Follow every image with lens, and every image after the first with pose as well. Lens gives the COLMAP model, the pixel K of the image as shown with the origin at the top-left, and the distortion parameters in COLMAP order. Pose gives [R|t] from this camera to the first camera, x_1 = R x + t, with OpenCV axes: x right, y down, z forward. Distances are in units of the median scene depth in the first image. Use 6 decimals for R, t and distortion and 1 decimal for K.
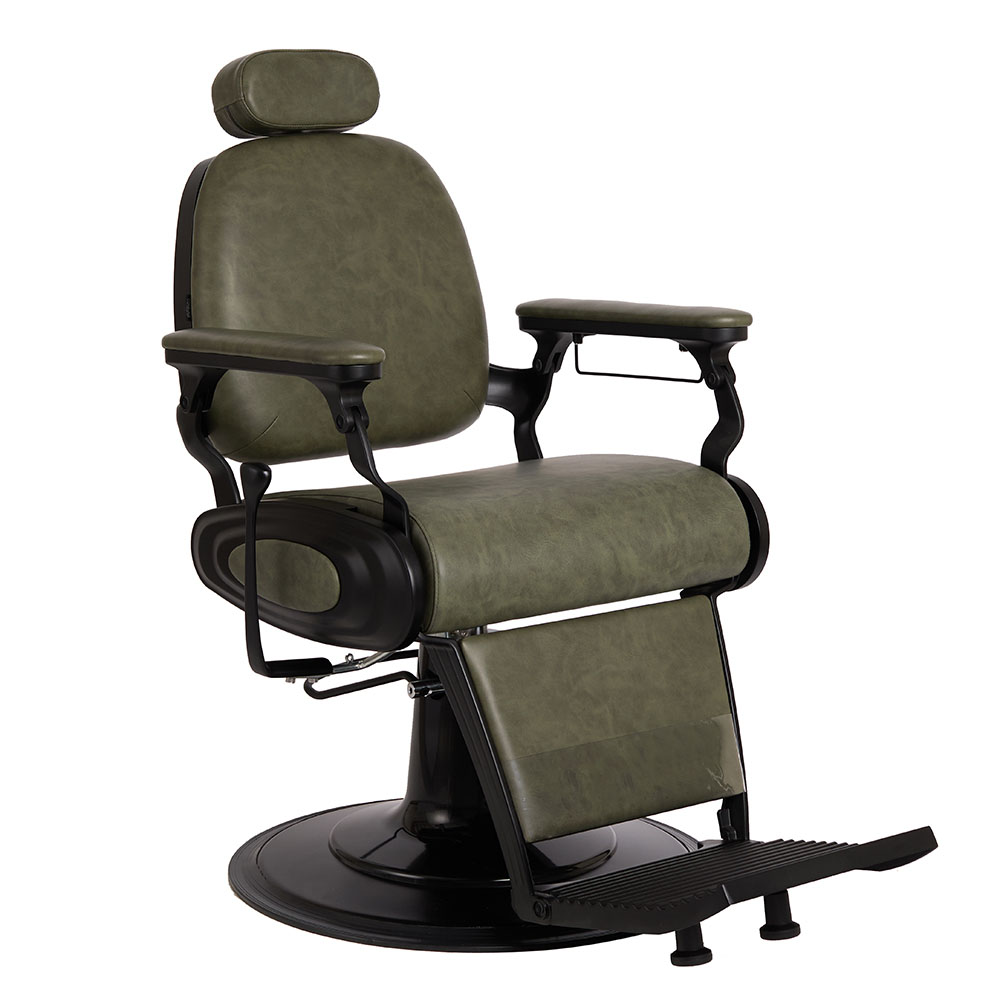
lens RADIAL K [[2815.5, 0, 500.0], [0, 2815.5, 500.0], [0, 0, 1]] dist [-0.149722, 0.110654]
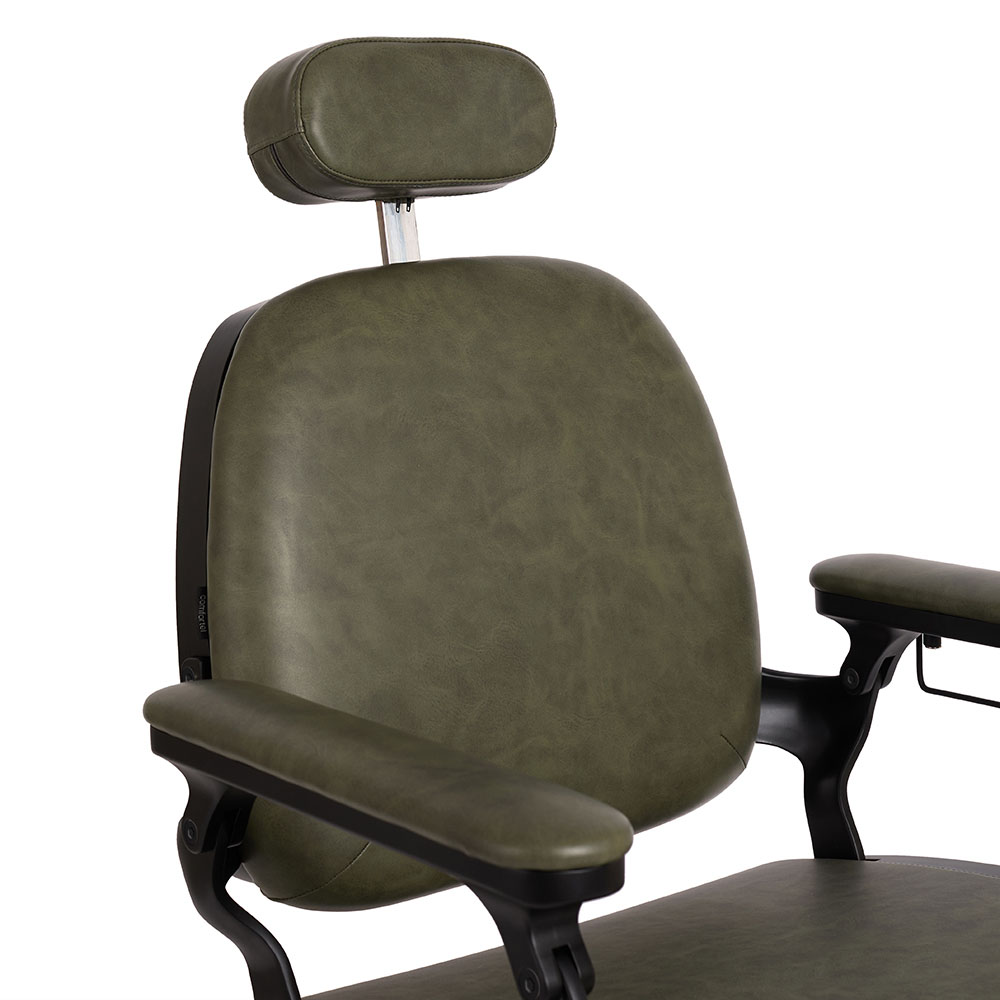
lens RADIAL K [[2684.8, 0, 500.0], [0, 2684.8, 500.0], [0, 0, 1]] dist [0.011621, -0.223434]
pose [[0.999808, -0.000276, -0.019602, -0.046273], [0.000736, 0.999725, 0.023450, -0.098602], [0.019590, -0.023460, 0.999533, 0.502651]]
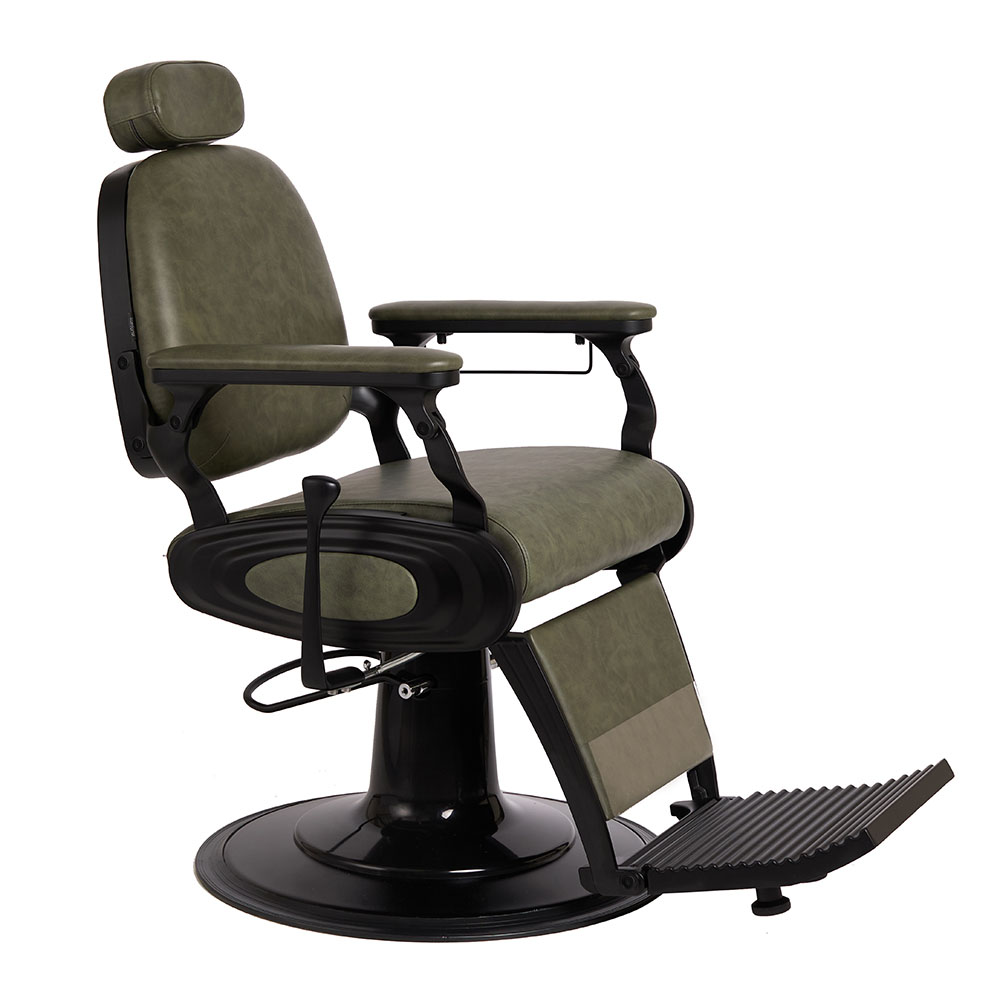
lens RADIAL K [[2815.5, 0, 500.0], [0, 2815.5, 500.0], [0, 0, 1]] dist [-0.149722, 0.110654]
pose [[0.904188, -0.074280, 0.420627, -0.403344], [0.072119, 0.997174, 0.021066, -0.019095], [-0.421003, 0.011287, 0.906989, 0.057308]]
